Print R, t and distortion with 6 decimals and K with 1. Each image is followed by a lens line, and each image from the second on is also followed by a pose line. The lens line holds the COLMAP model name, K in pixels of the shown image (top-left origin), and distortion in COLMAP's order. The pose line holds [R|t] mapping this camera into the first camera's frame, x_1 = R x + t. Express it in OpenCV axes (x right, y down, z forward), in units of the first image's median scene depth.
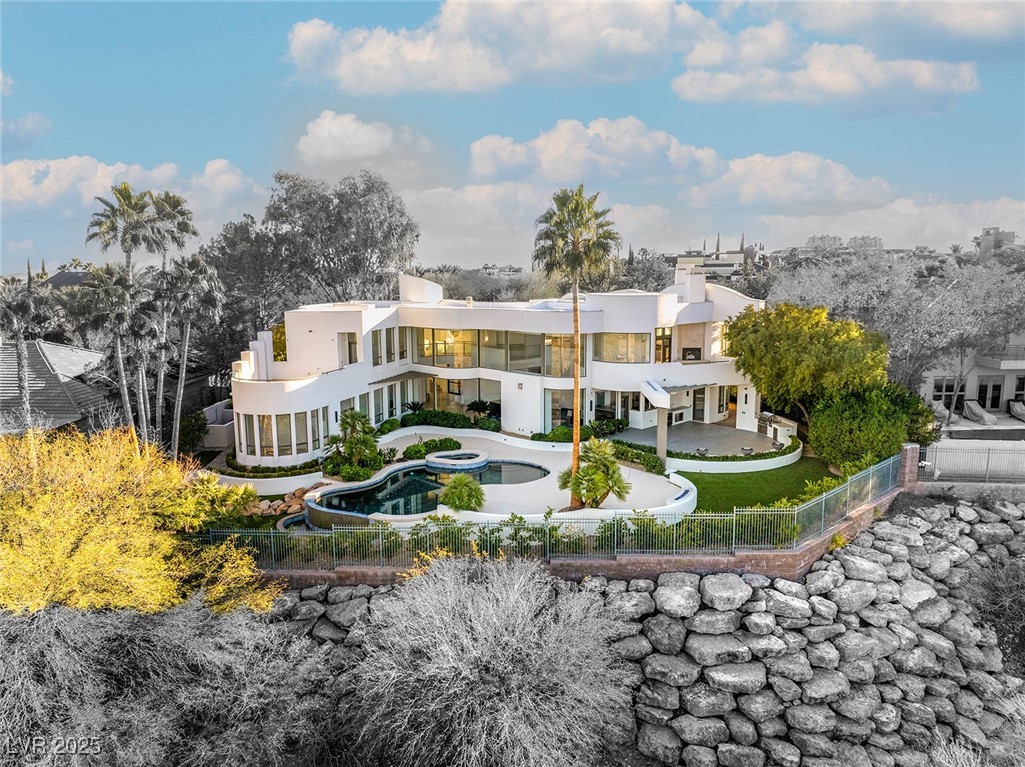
lens RADIAL K [[721.6, 0, 513.0], [0, 721.6, 384.8], [0, 0, 1]] dist [-0.046301, 0.010544]
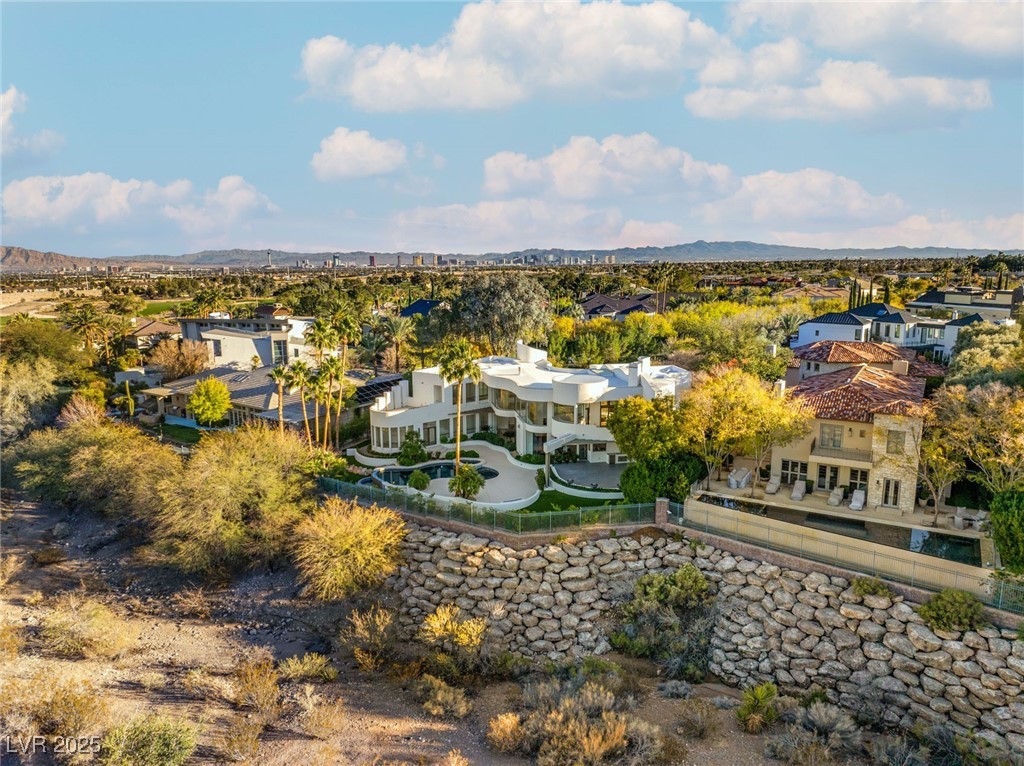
lens RADIAL K [[720.9, 0, 511.3], [0, 720.9, 391.0], [0, 0, 1]] dist [-0.046301, 0.010544]
pose [[0.836880, 0.105339, -0.537154, 1.041042], [-0.084434, 0.994406, 0.063463, -0.217369], [0.540835, -0.007757, 0.841093, -0.509063]]
